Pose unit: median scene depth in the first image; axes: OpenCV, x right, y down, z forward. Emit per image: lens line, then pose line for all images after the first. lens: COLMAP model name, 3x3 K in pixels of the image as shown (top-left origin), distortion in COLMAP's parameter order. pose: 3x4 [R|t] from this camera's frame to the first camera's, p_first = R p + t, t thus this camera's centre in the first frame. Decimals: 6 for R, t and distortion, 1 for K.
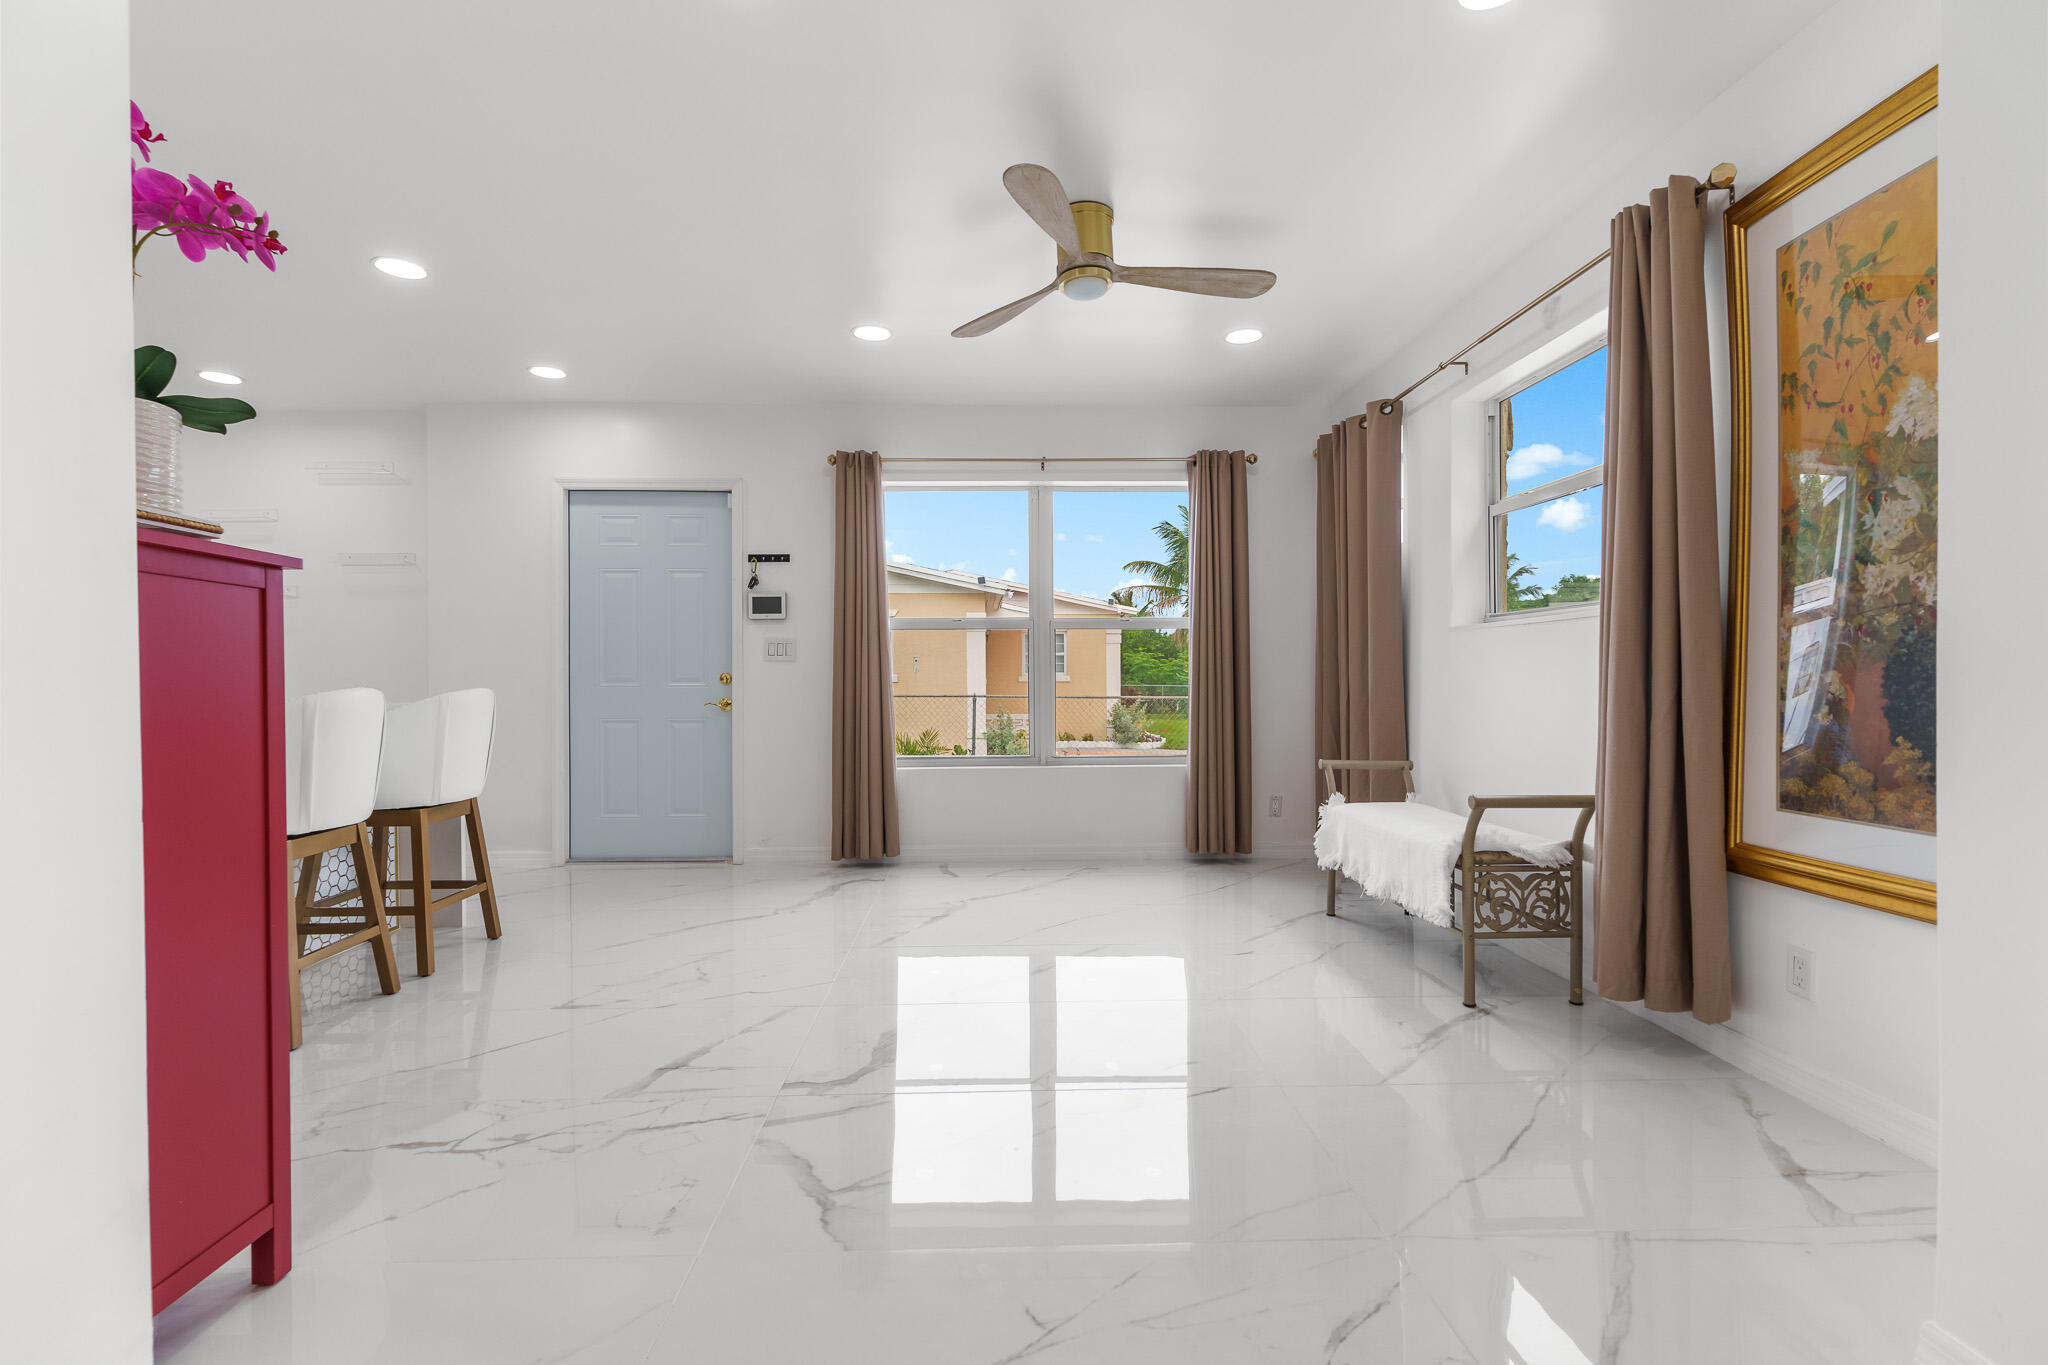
lens RADIAL K [[926.0, 0, 1018.4], [0, 926.0, 681.5], [0, 0, 1]] dist [-0.006648, 0.003649]
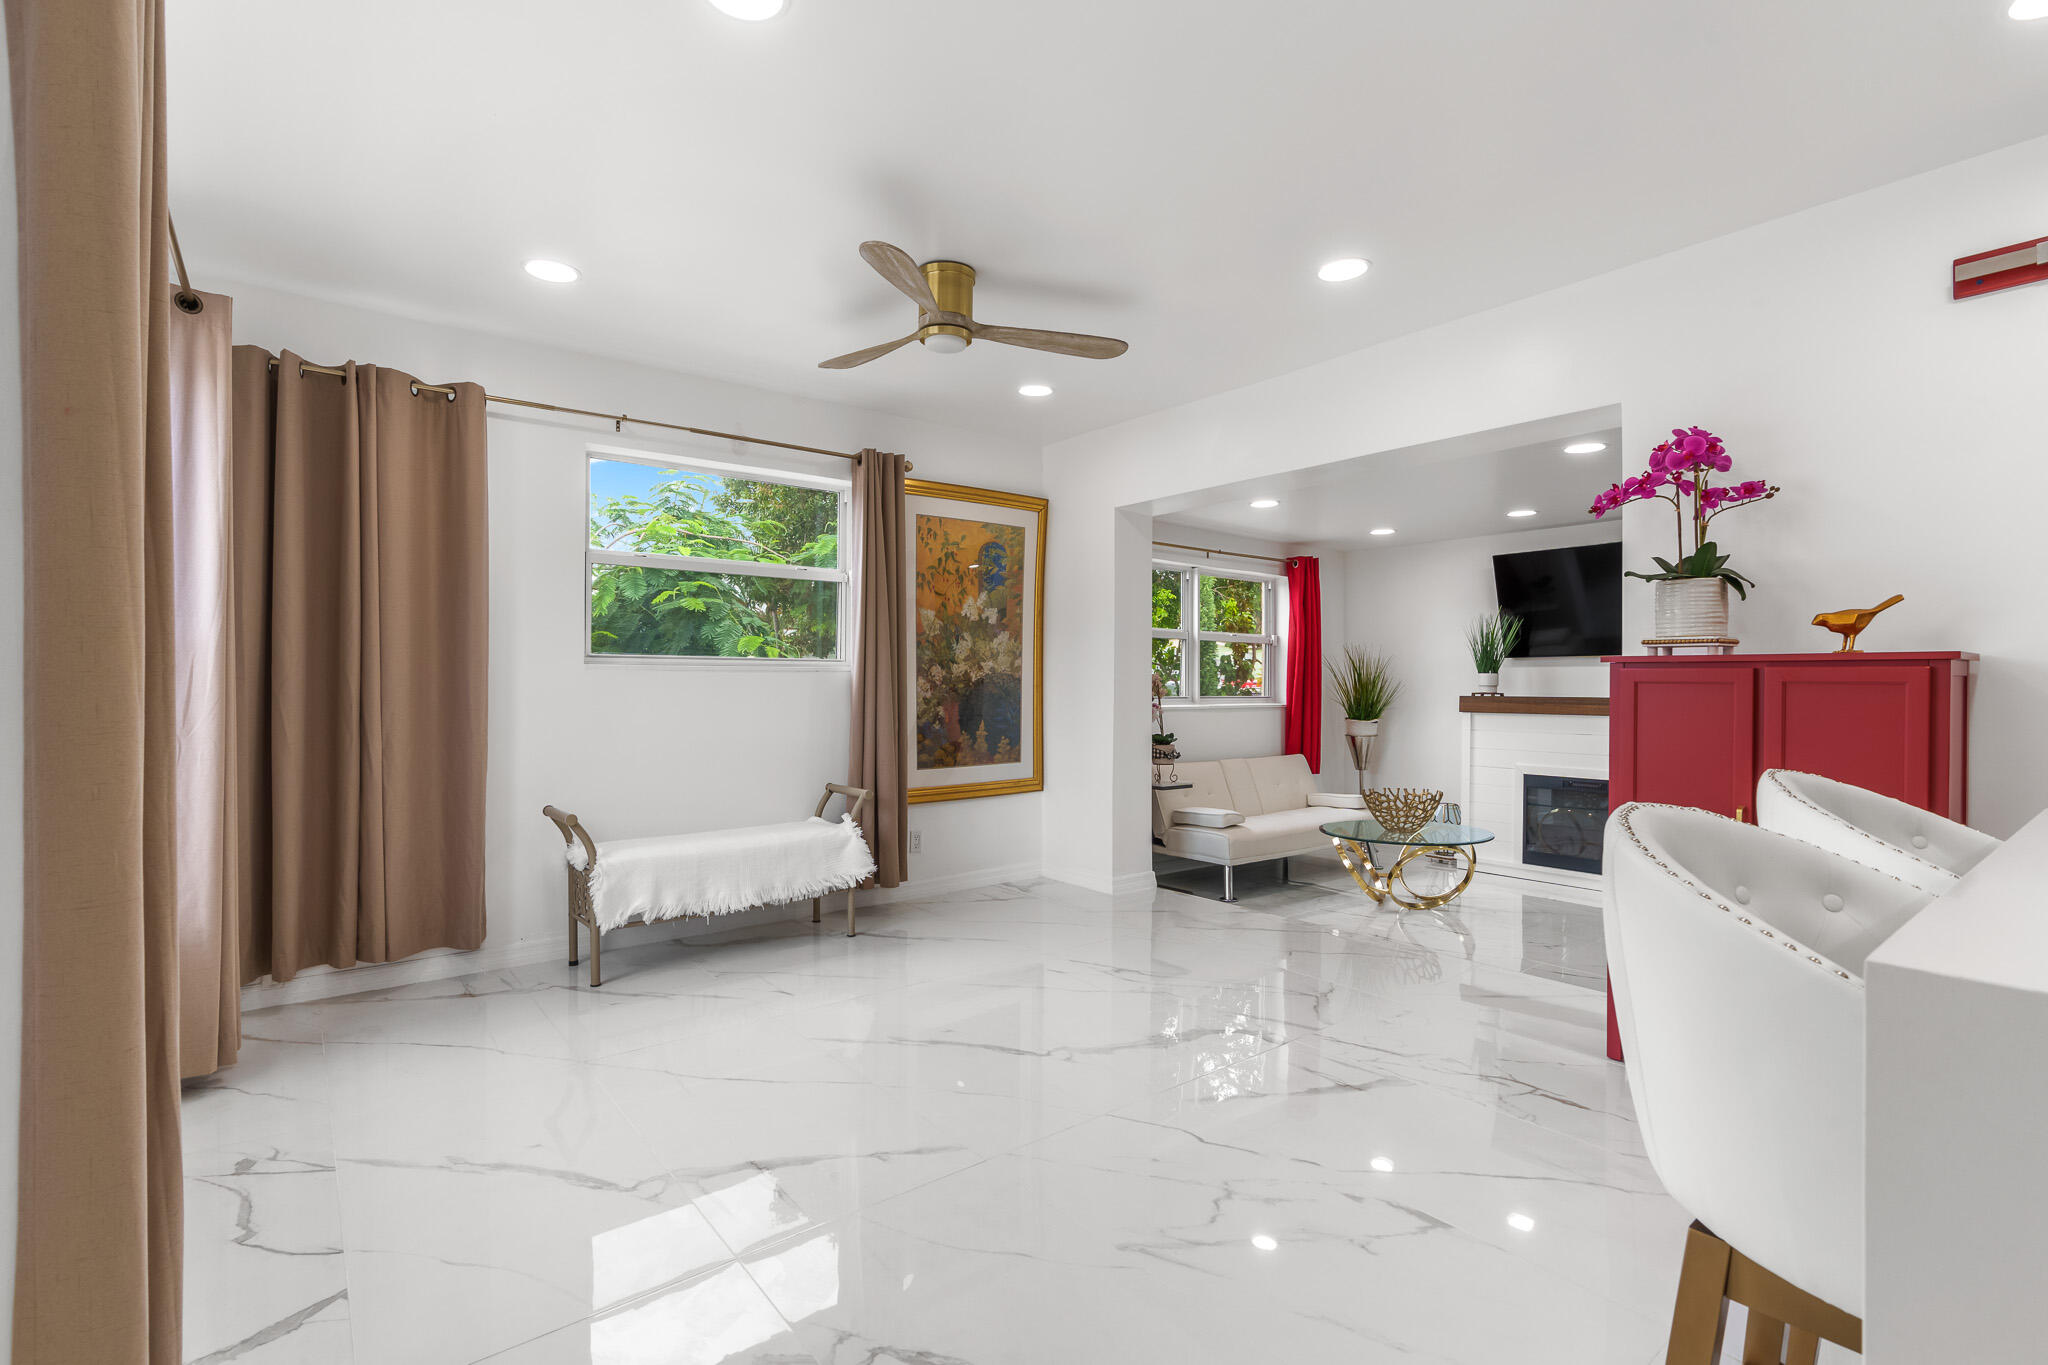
lens RADIAL K [[948.4, 0, 1014.1], [0, 948.4, 682.4], [0, 0, 1]] dist [-0.016845, 0.000581]
pose [[-0.597219, 0.005152, 0.802062, -0.689851], [0.005018, 0.999984, -0.002686, -0.037120], [-0.802062, 0.002421, -0.597235, 1.325323]]
